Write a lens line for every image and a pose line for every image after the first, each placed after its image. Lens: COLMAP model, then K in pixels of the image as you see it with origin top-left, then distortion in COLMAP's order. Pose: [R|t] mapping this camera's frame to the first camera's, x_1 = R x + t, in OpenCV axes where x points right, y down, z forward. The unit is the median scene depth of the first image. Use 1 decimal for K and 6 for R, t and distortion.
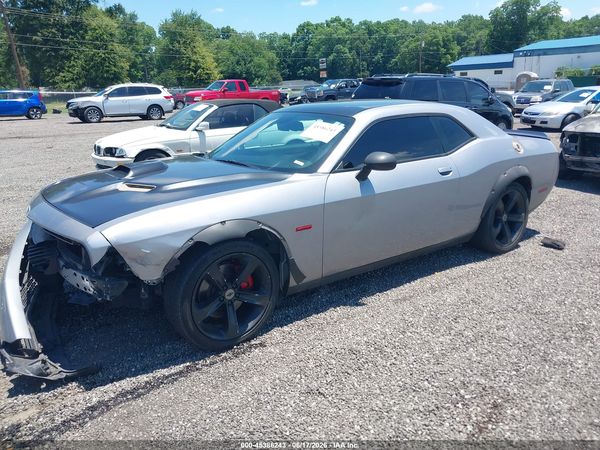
lens RADIAL K [[477.2, 0, 300.0], [0, 477.2, 225.0], [0, 0, 1]] dist [-0.006063, 0.011607]
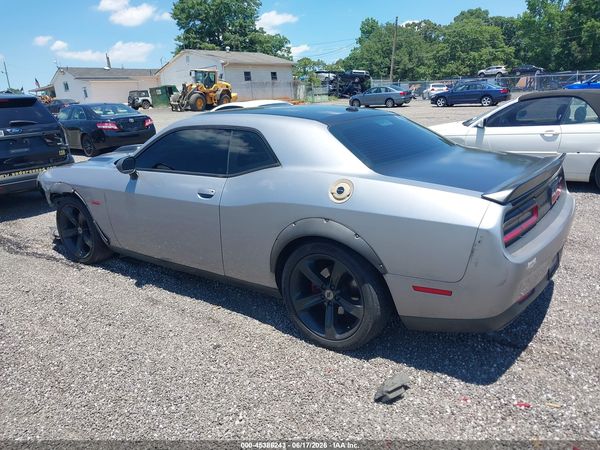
lens RADIAL K [[477.2, 0, 300.0], [0, 477.2, 225.0], [0, 0, 1]] dist [-0.006063, 0.011607]
pose [[0.299676, 0.259292, -0.918130, 0.197333], [-0.220769, 0.955085, 0.197670, -0.045065], [0.928146, 0.143457, 0.343460, 0.146175]]
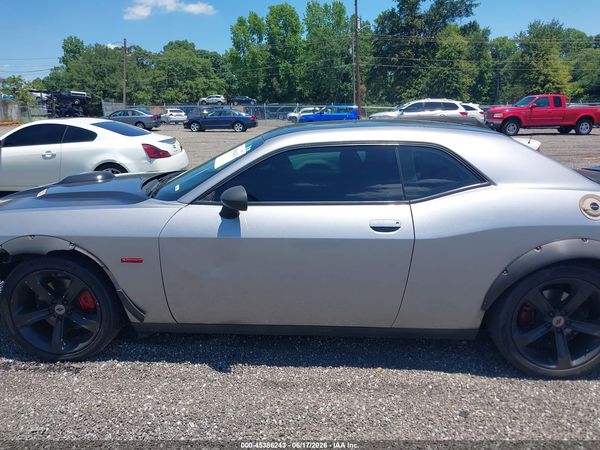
lens RADIAL K [[477.2, 0, 300.0], [0, 477.2, 225.0], [0, 0, 1]] dist [-0.006063, 0.011607]
pose [[0.771226, 0.158761, -0.616445, 0.106384], [-0.177405, 0.983638, 0.031380, -0.019183], [0.611341, 0.085159, 0.786772, 0.065258]]
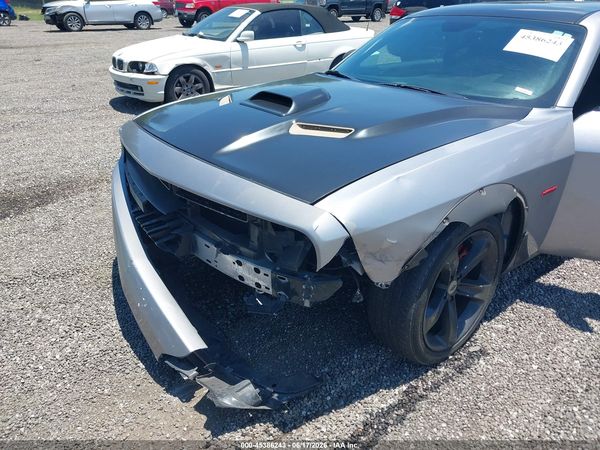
lens RADIAL K [[485.5, 0, 300.0], [0, 485.5, 225.0], [0, 0, 1]] dist [-0.011874, 0.002083]
pose [[0.999163, 0.004786, 0.040621, -0.050641], [-0.011171, 0.987303, 0.158453, -0.006824], [-0.039347, -0.158774, 0.986531, 0.042394]]
